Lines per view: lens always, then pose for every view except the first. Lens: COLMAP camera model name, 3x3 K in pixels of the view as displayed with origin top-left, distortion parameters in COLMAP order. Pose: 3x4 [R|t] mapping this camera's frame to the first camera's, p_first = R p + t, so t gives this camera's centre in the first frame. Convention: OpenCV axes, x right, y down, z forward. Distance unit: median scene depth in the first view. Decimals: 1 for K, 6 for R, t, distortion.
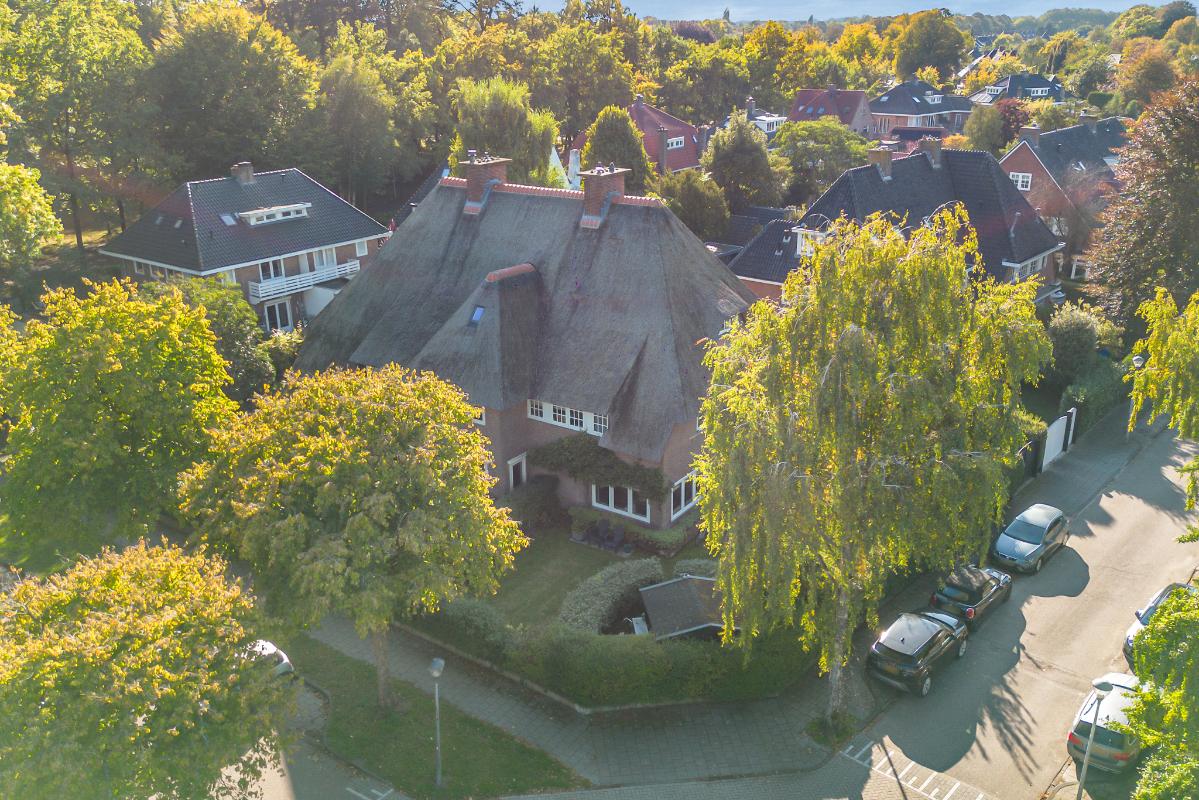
lens RADIAL K [[1013.8, 0, 599.5], [0, 1013.8, 397.7], [0, 0, 1]] dist [0.037861, 0.002335]
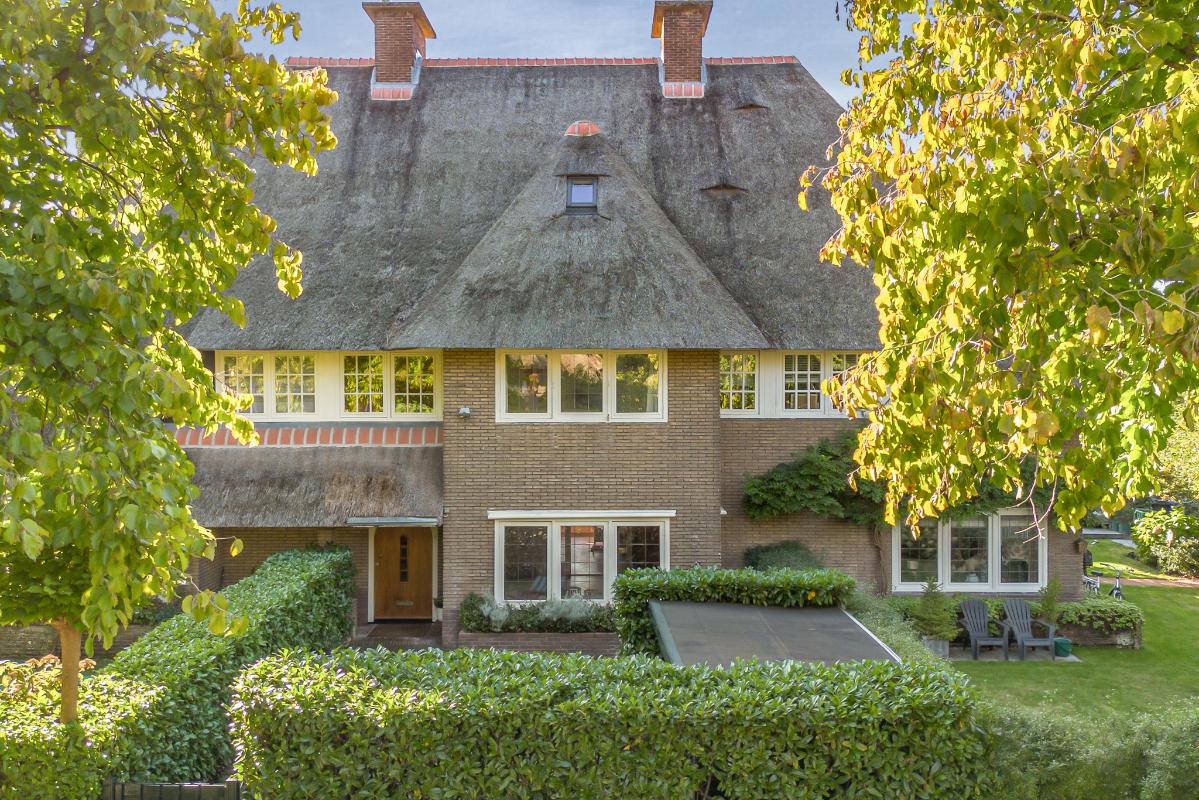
lens RADIAL K [[1013.8, 0, 600.3], [0, 1013.8, 402.3], [0, 0, 1]] dist [0.037861, 0.002335]
pose [[0.823845, -0.003531, 0.566805, -0.348403], [0.188571, 0.944727, -0.268201, 0.118230], [-0.534529, 0.327839, 0.778974, 0.654512]]
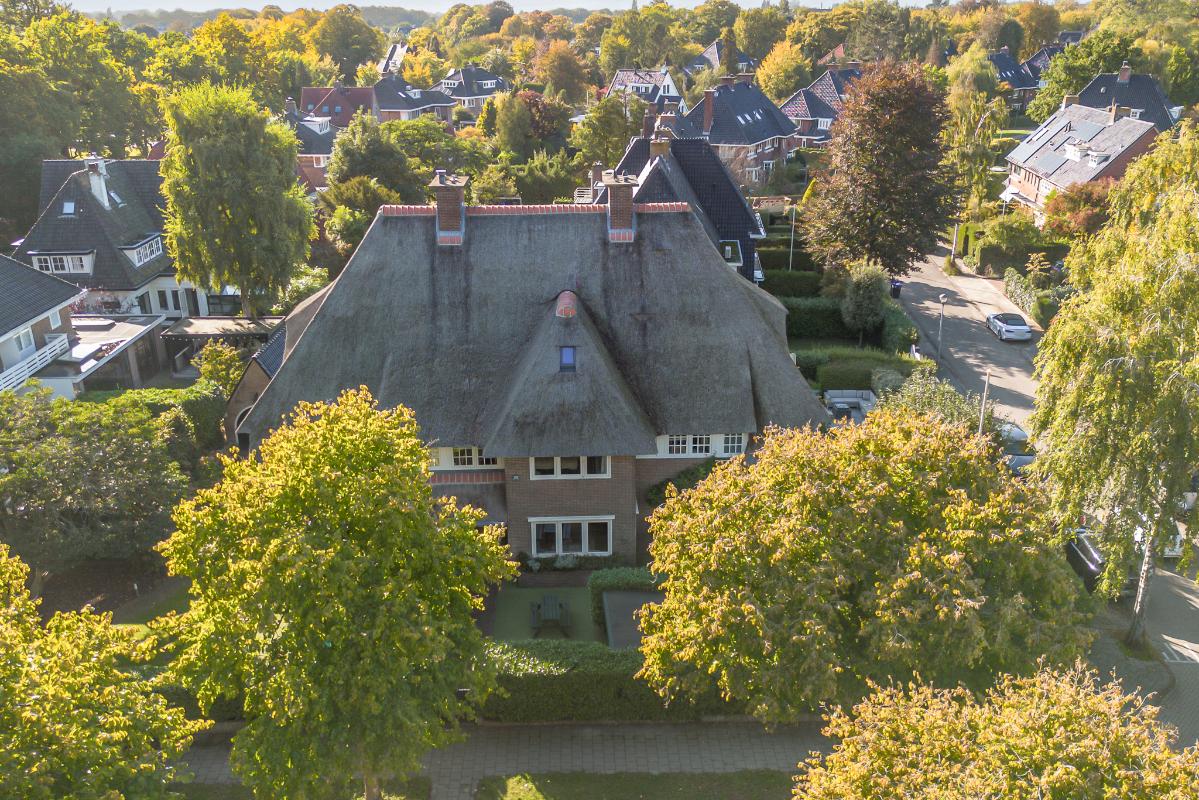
lens RADIAL K [[966.9, 0, 599.8], [0, 966.9, 401.7], [0, 0, 1]] dist [0.037519, -0.003726]
pose [[0.797469, -0.218412, 0.562441, -0.545924], [0.205978, 0.974729, 0.086465, -0.106060], [-0.567113, 0.046897, 0.822304, 0.296947]]
